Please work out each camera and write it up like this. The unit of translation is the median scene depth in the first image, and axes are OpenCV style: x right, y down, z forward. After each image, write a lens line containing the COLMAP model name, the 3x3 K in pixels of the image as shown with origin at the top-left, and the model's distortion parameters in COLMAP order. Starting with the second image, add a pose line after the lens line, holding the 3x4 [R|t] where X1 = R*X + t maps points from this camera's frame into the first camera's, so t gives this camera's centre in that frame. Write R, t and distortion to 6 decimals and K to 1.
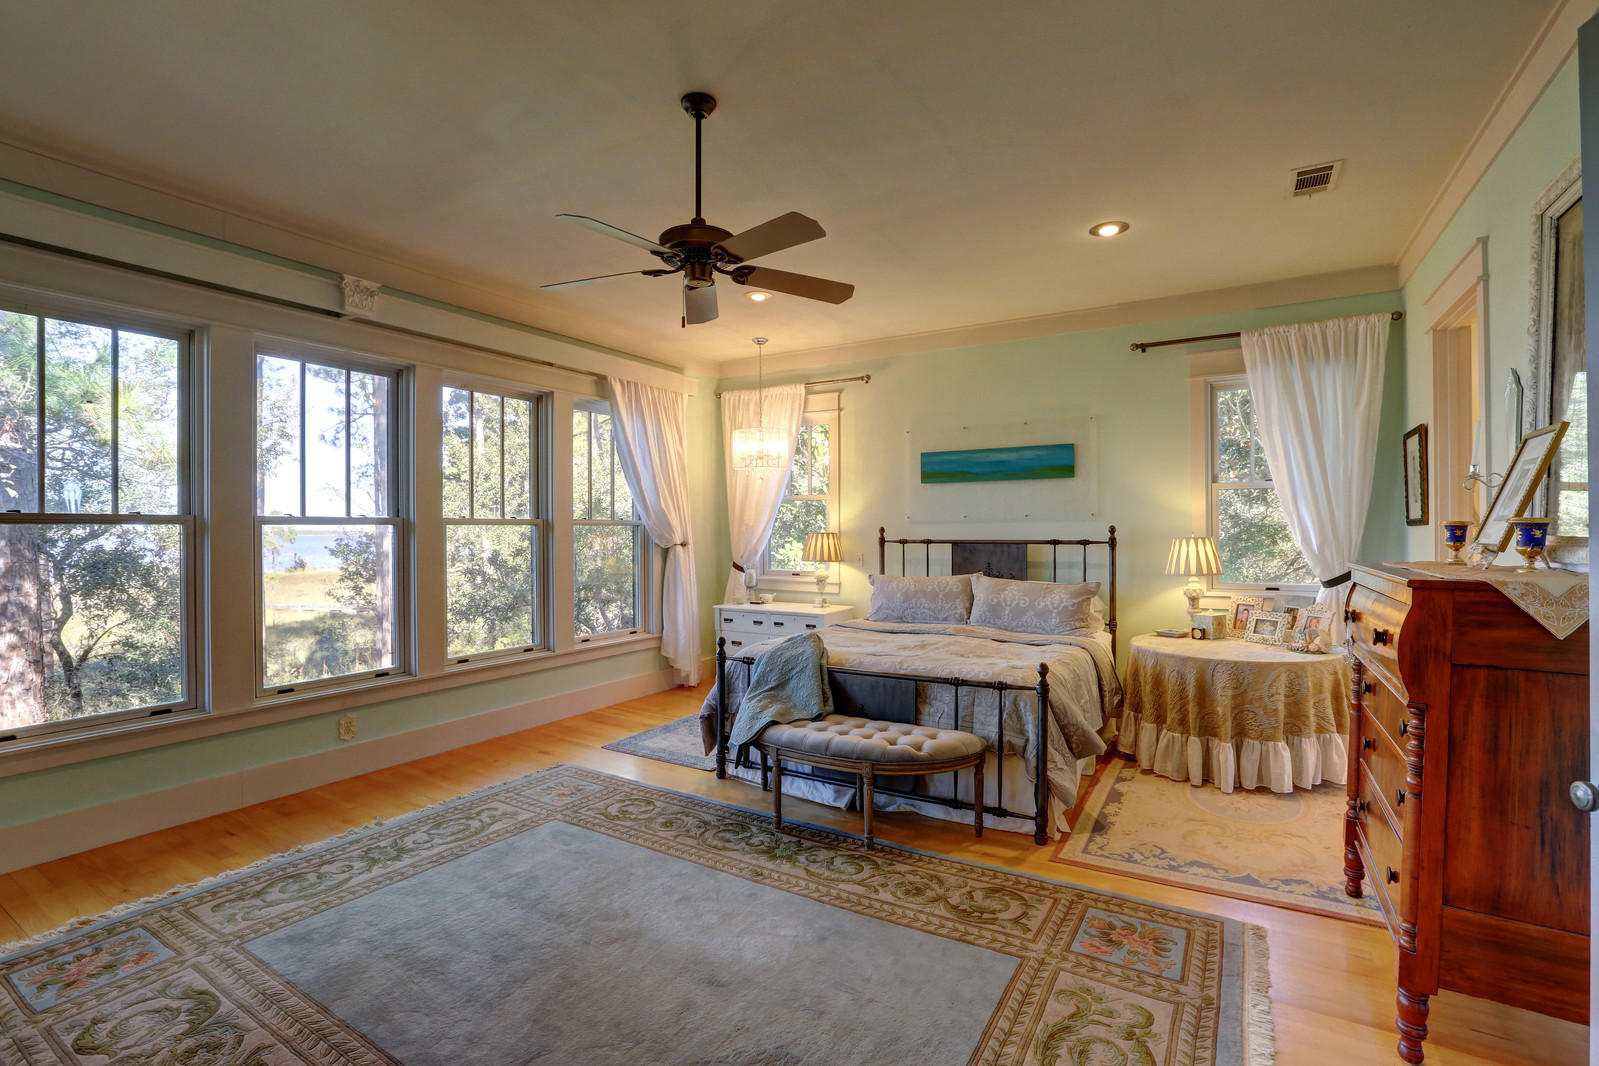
lens RADIAL K [[735.8, 0, 804.6], [0, 735.8, 527.9], [0, 0, 1]] dist [-0.036554, 0.007664]
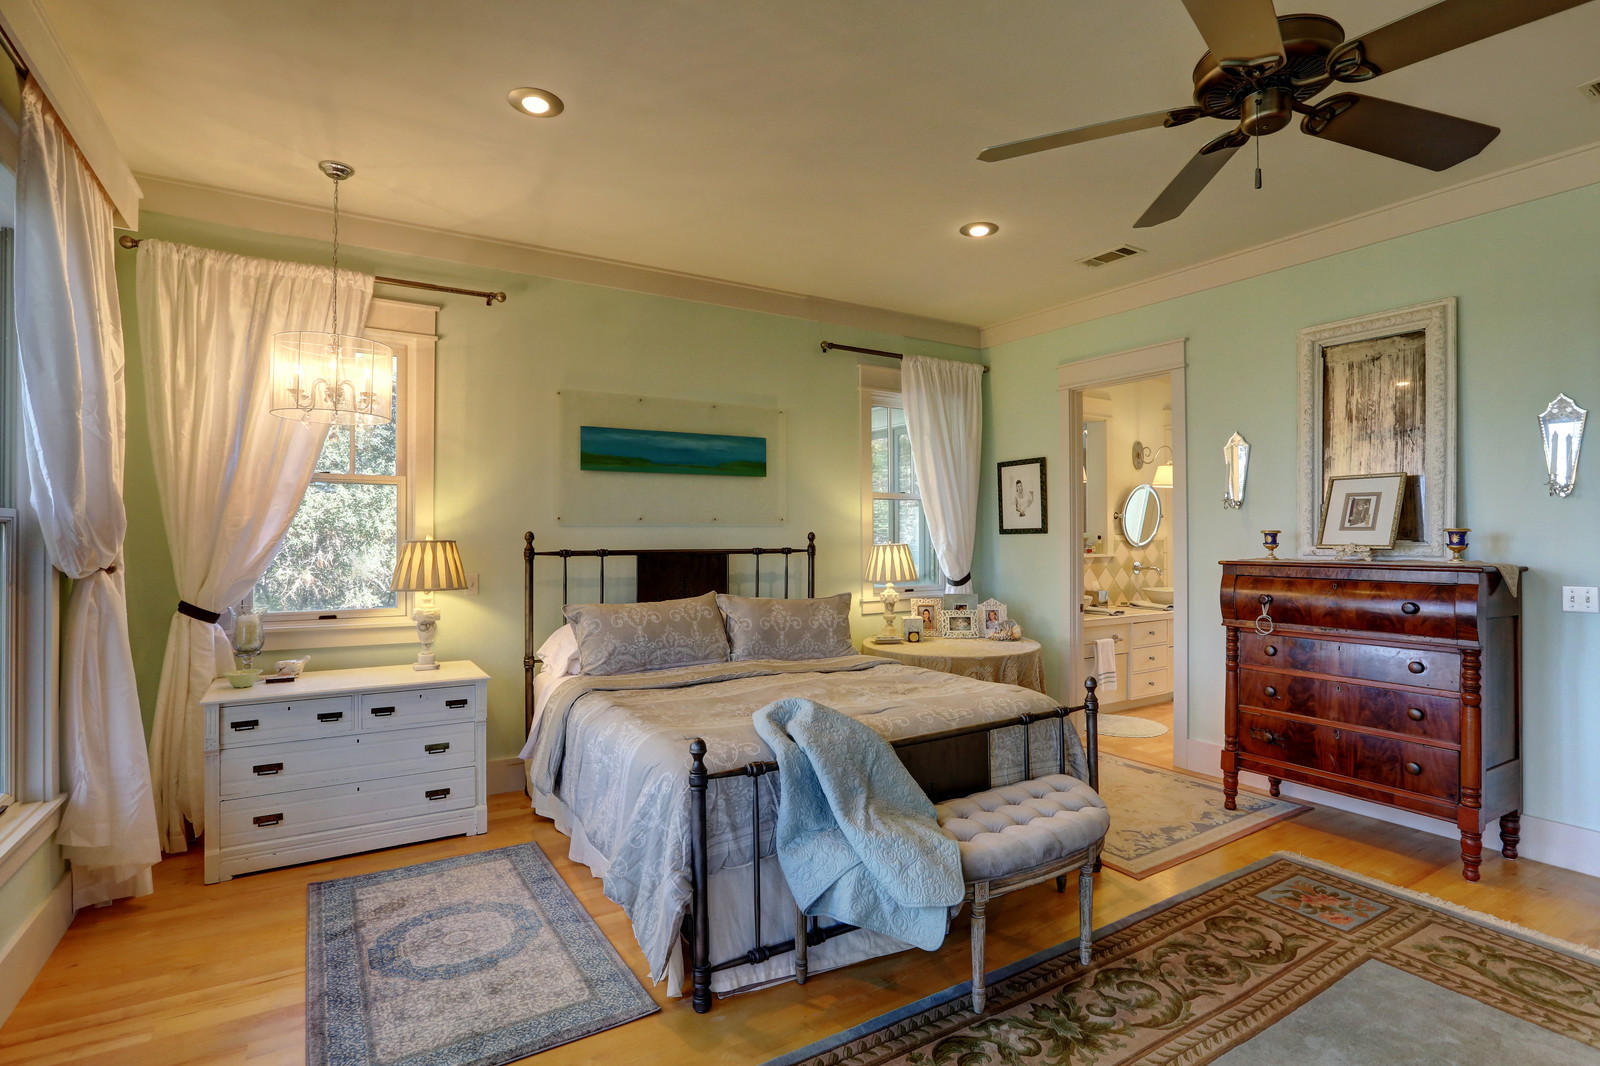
lens RADIAL K [[778.2, 0, 801.1], [0, 778.2, 531.8], [0, 0, 1]] dist [-0.052264, 0.017582]
pose [[0.462754, 0.007278, 0.886457, -0.459000], [-0.003347, 0.999974, -0.006463, 0.002851], [-0.886480, 0.000024, 0.462766, 0.553518]]
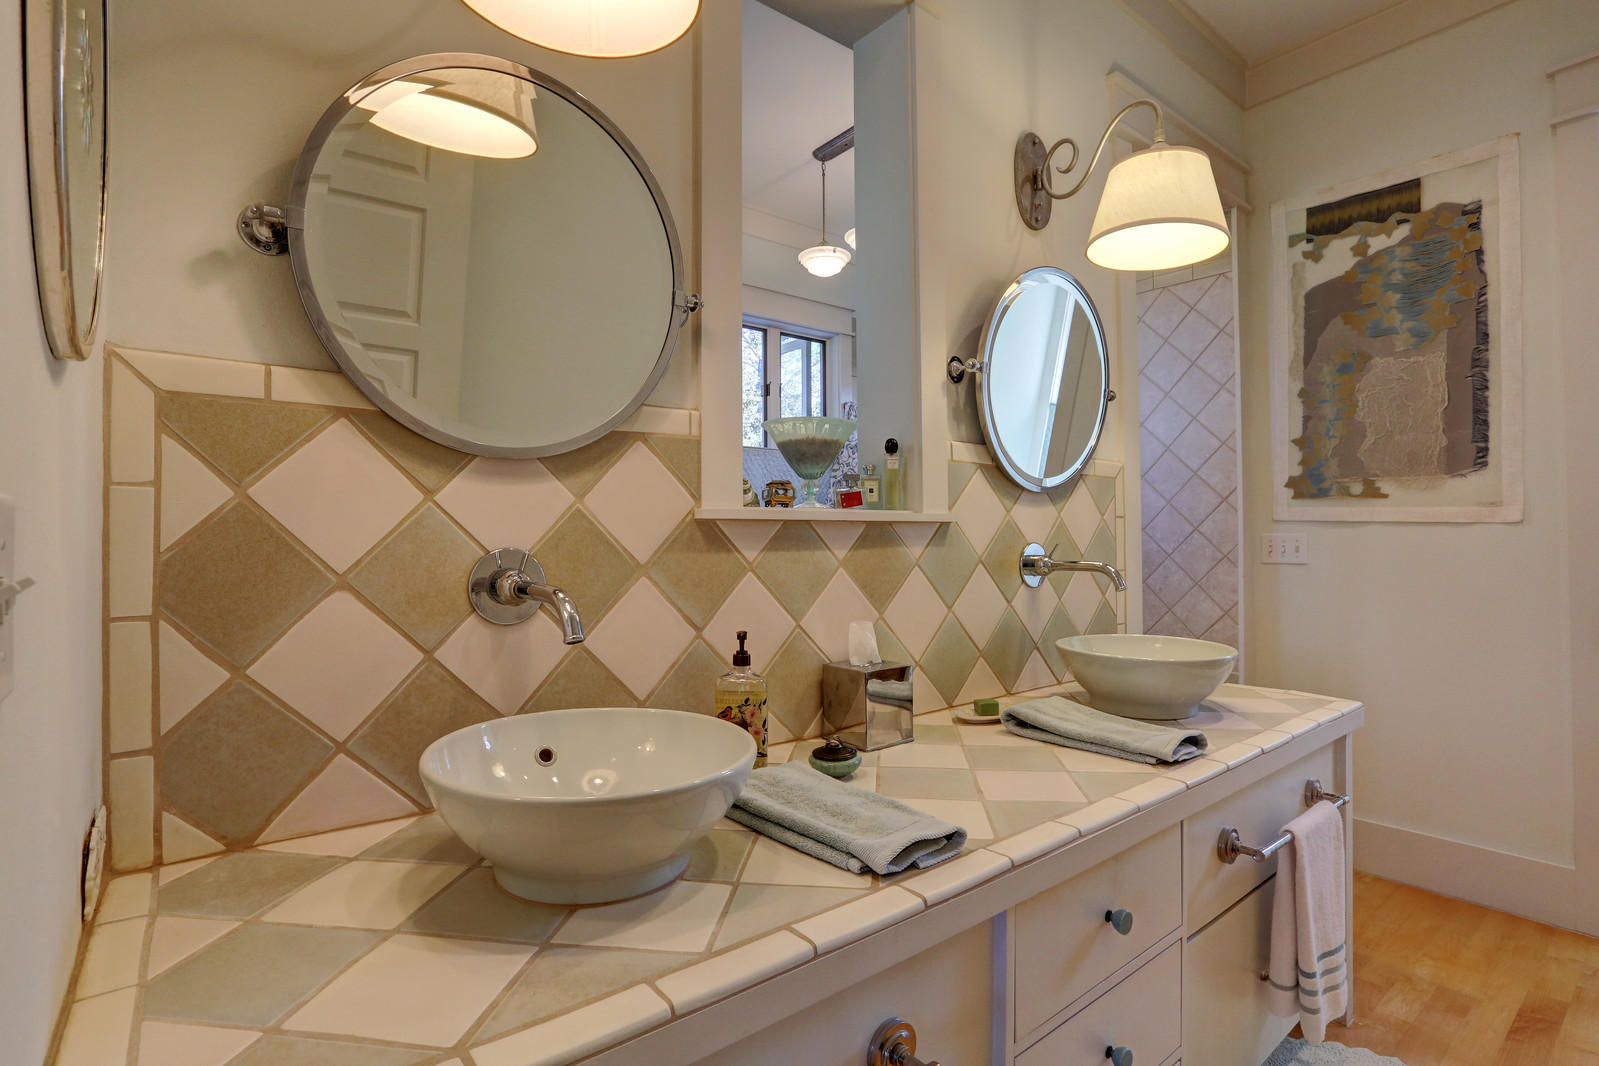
lens RADIAL K [[777.7, 0, 793.7], [0, 777.7, 541.7], [0, 0, 1]] dist [-0.052264, 0.017582]
pose [[0.357901, 0.001734, 0.933758, 0.609541], [0.003504, 0.999989, -0.003200, 0.044186], [-0.933753, 0.004417, 0.357891, 0.631006]]
